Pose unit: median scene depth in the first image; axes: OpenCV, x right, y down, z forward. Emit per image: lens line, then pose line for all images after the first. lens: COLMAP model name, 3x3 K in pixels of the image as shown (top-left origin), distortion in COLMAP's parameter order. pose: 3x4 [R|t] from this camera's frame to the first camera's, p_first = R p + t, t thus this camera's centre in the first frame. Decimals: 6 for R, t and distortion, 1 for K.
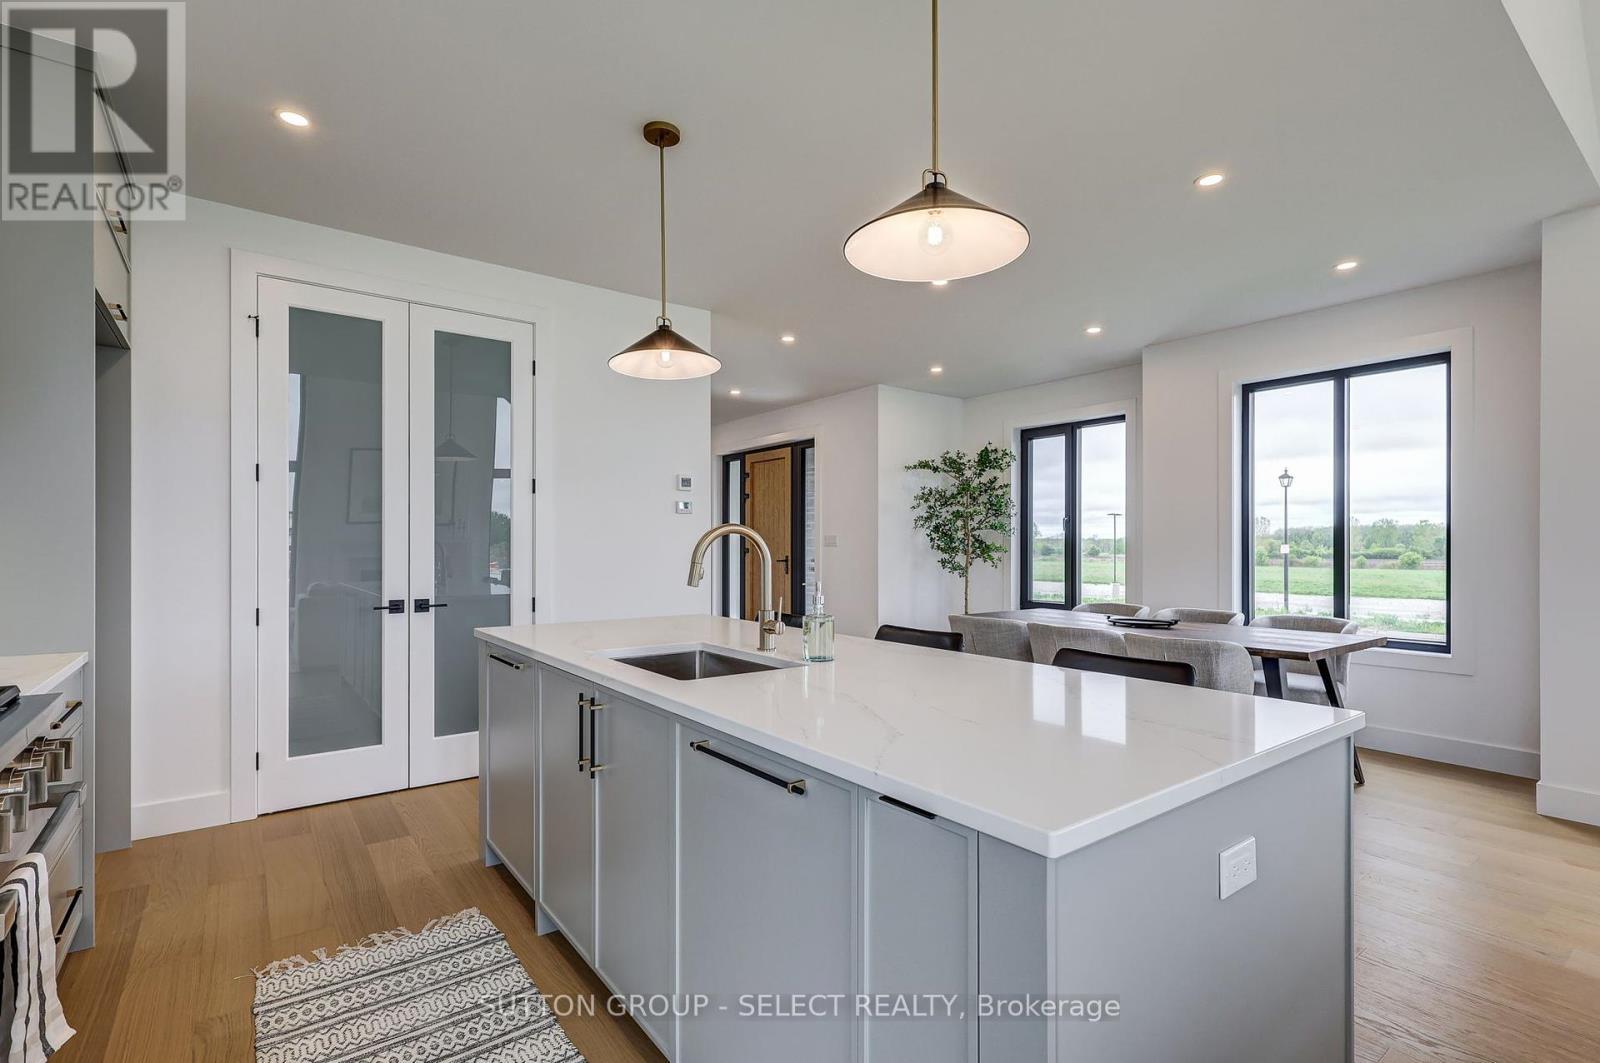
lens RADIAL K [[755.2, 0, 814.1], [0, 755.2, 547.4], [0, 0, 1]] dist [0.013116, -0.001493]
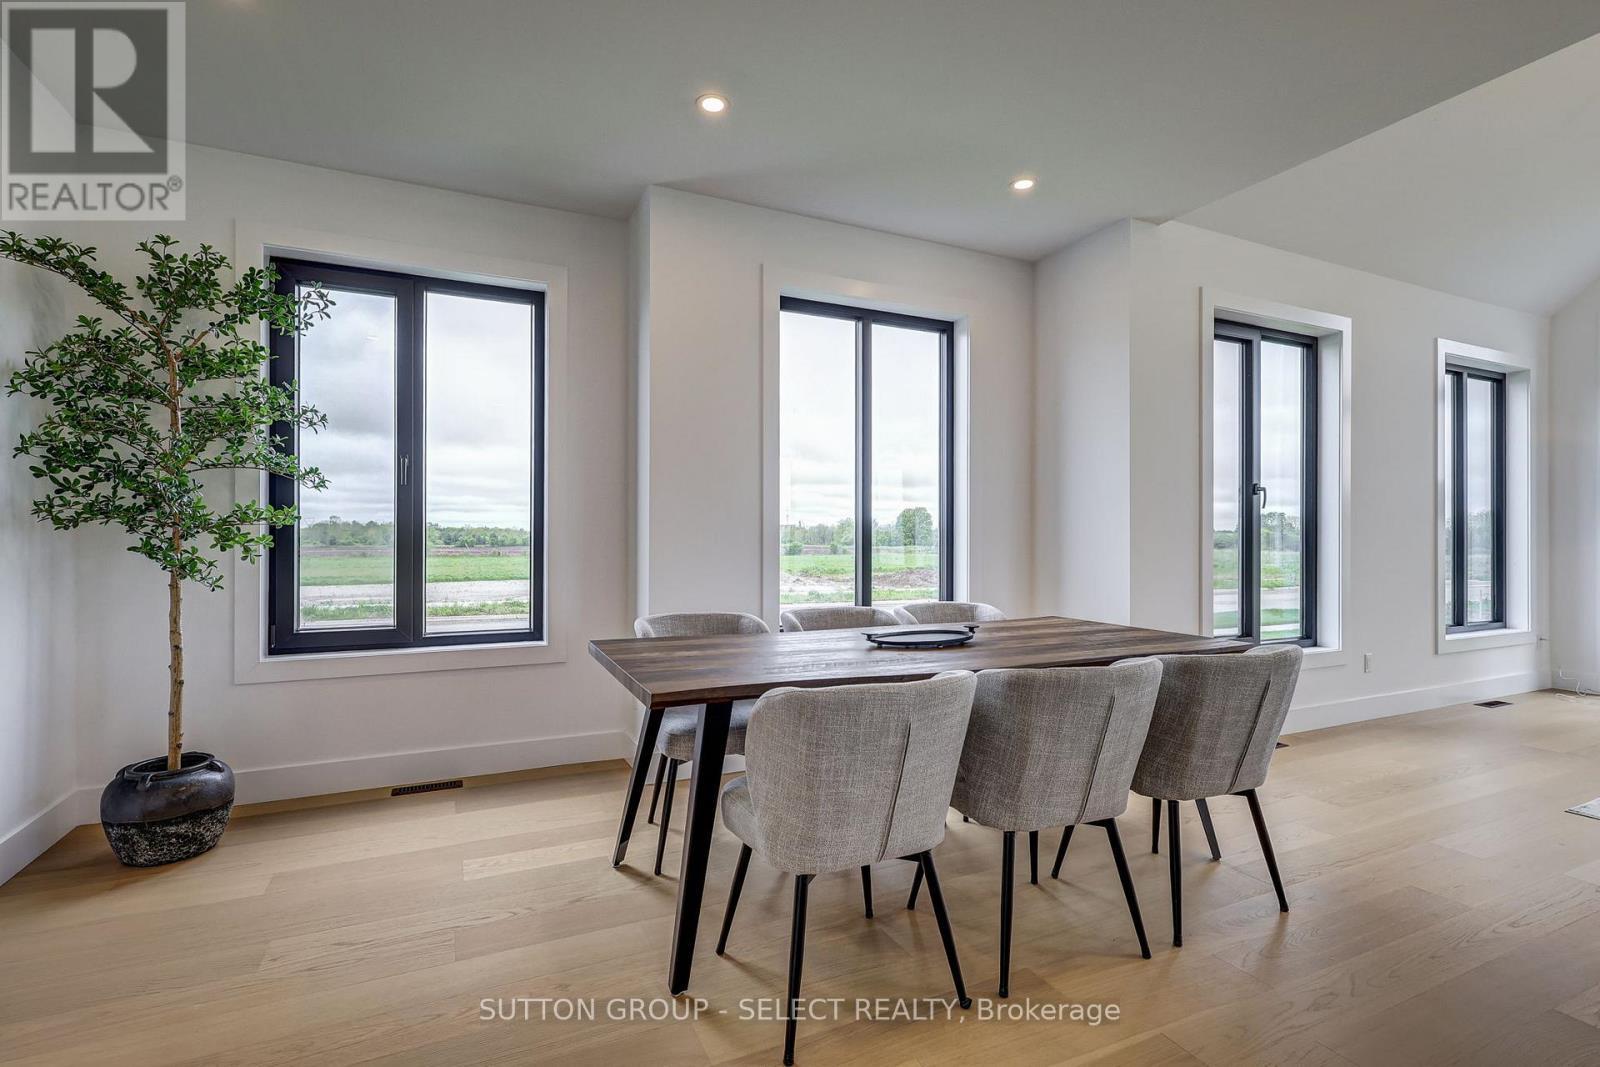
lens RADIAL K [[755.2, 0, 772.9], [0, 755.2, 526.9], [0, 0, 1]] dist [0.013116, -0.001493]
pose [[0.215821, 0.011684, 0.976363, -0.106601], [0.000516, 0.999927, -0.012079, 0.011590], [-0.976433, 0.003110, 0.215799, 0.659351]]
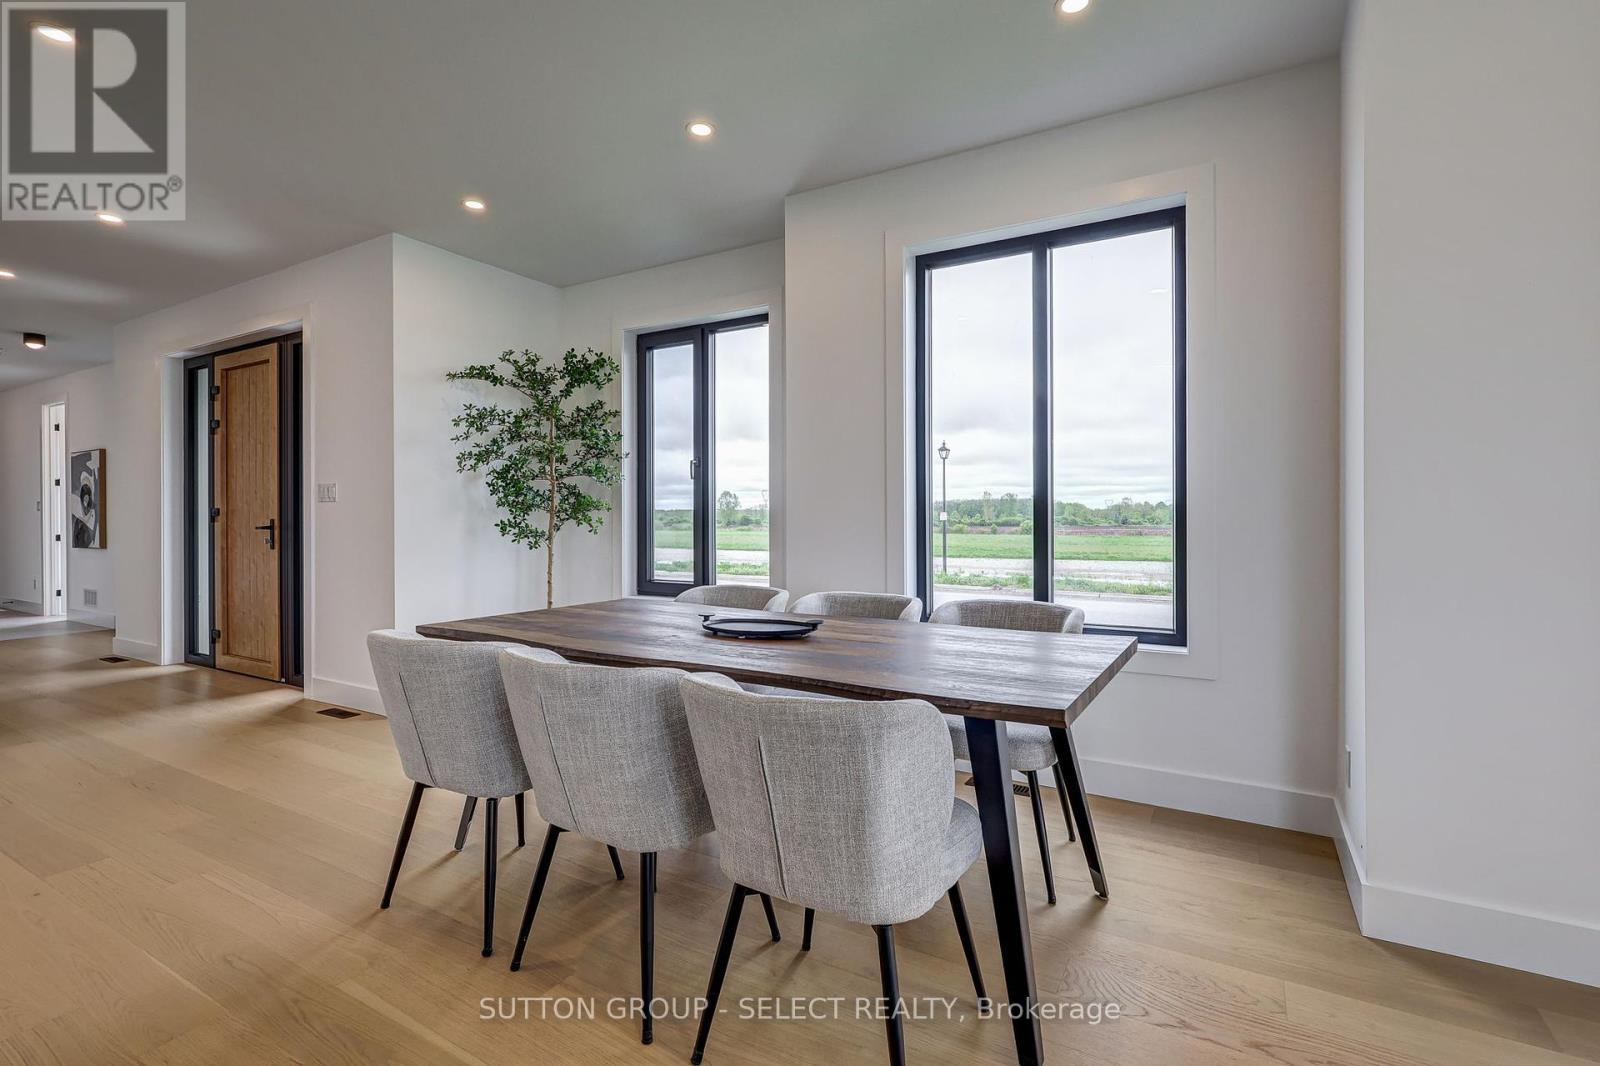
lens RADIAL K [[755.2, 0, 810.1], [0, 755.2, 522.5], [0, 0, 1]] dist [0.013116, -0.001493]
pose [[0.926910, -0.005404, 0.375244, 0.172695], [0.003130, 0.999973, 0.006669, 0.014019], [-0.375269, -0.005007, 0.926902, 0.317492]]
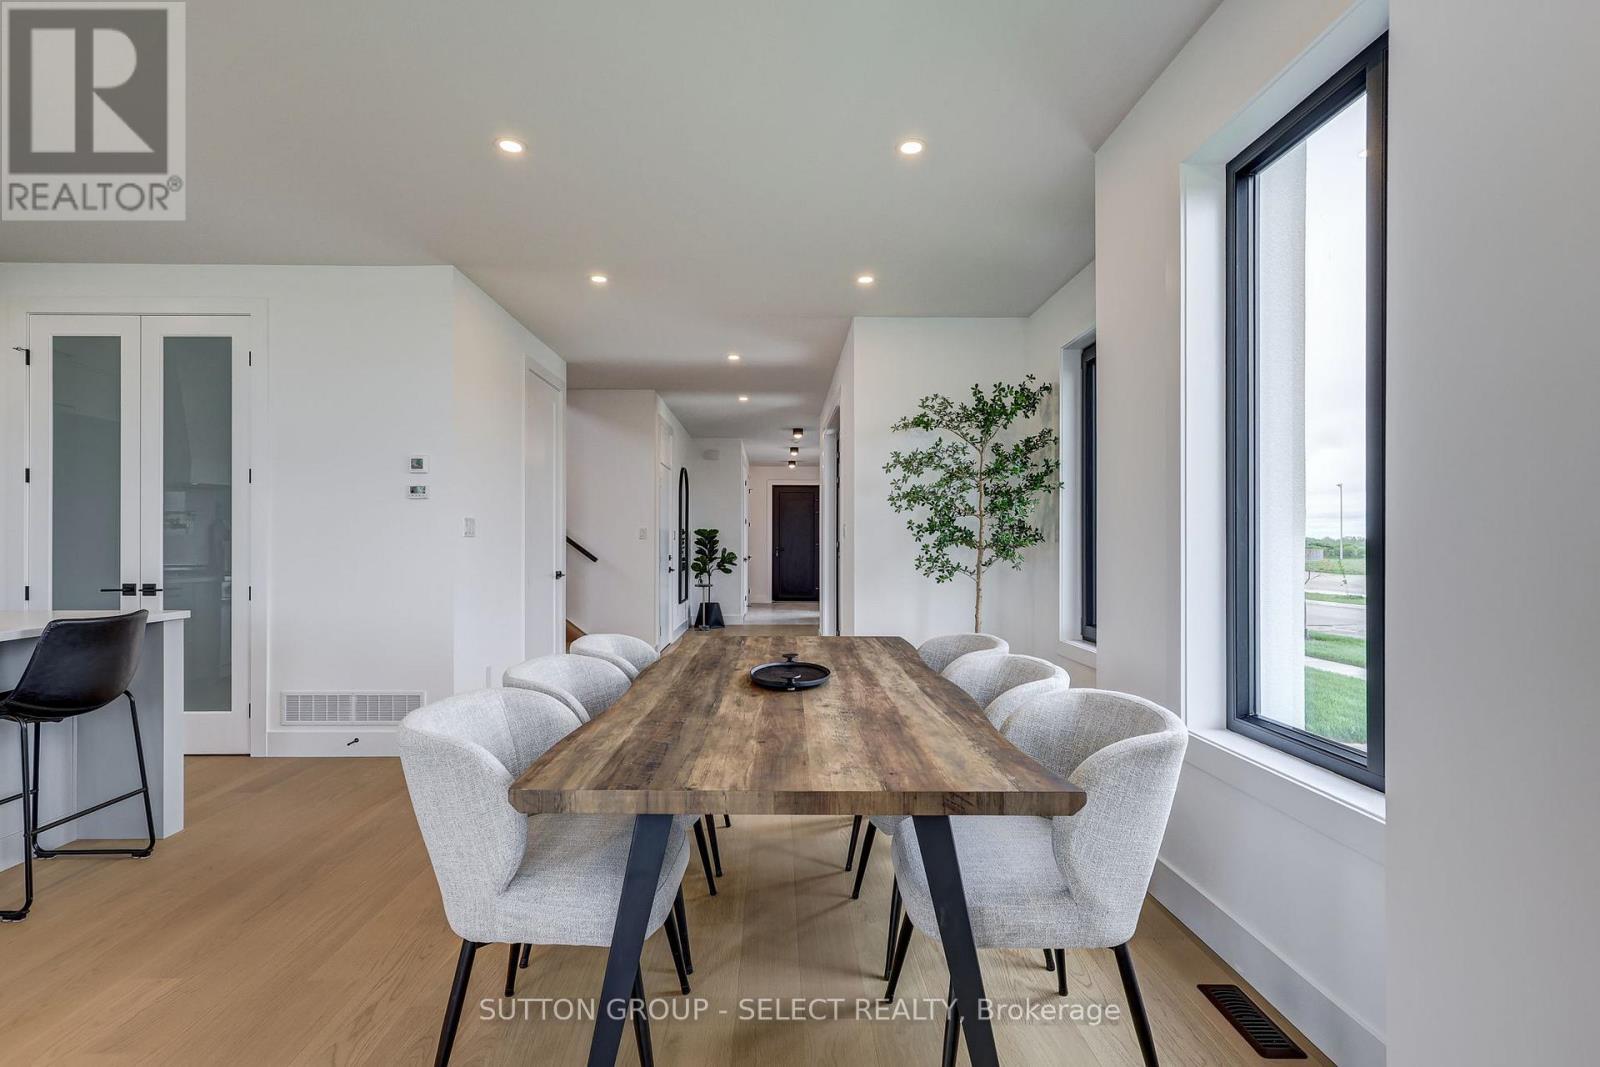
lens RADIAL K [[755.2, 0, 773.8], [0, 755.2, 544.4], [0, 0, 1]] dist [0.013116, -0.001493]
pose [[0.792313, 0.000986, -0.610113, 0.487232], [-0.000988, 0.999999, 0.000334, 0.005708], [0.610113, 0.000338, 0.792314, 0.379789]]
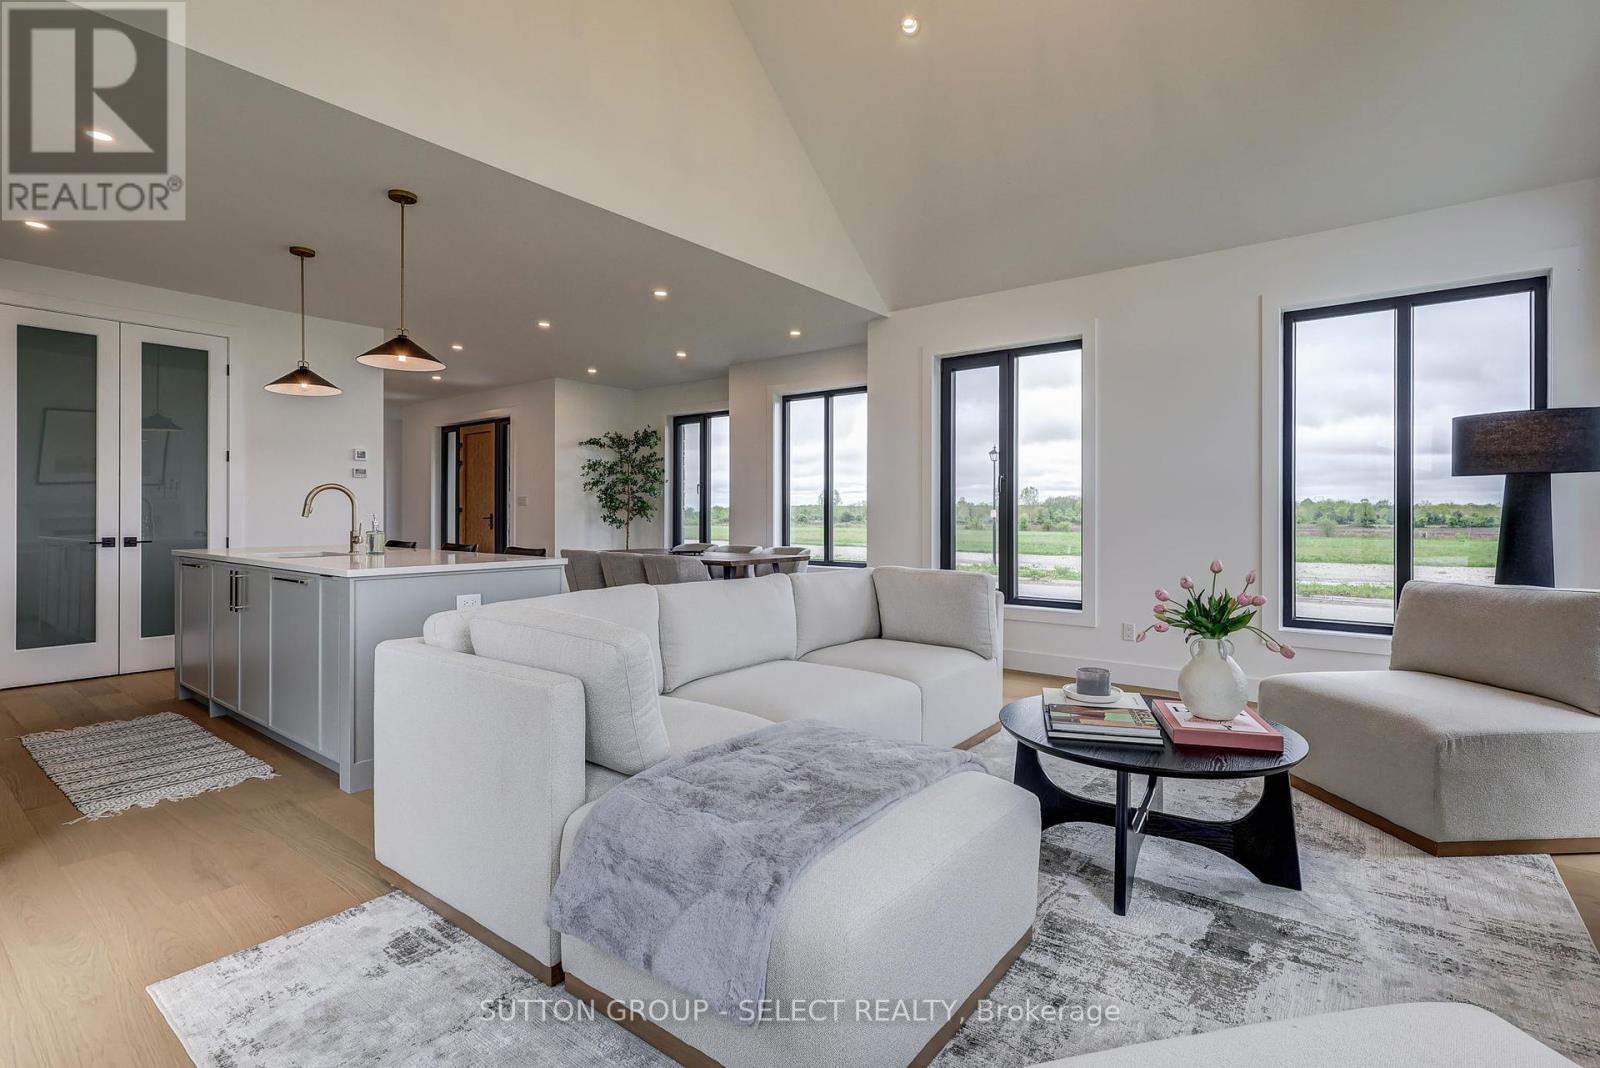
lens RADIAL K [[755.2, 0, 797.5], [0, 755.2, 513.3], [0, 0, 1]] dist [0.013116, -0.001493]
pose [[0.970288, 0.001431, 0.241948, 0.179576], [-0.001309, 0.999999, -0.000665, 0.013649], [-0.241949, 0.000329, 0.970289, -0.354016]]
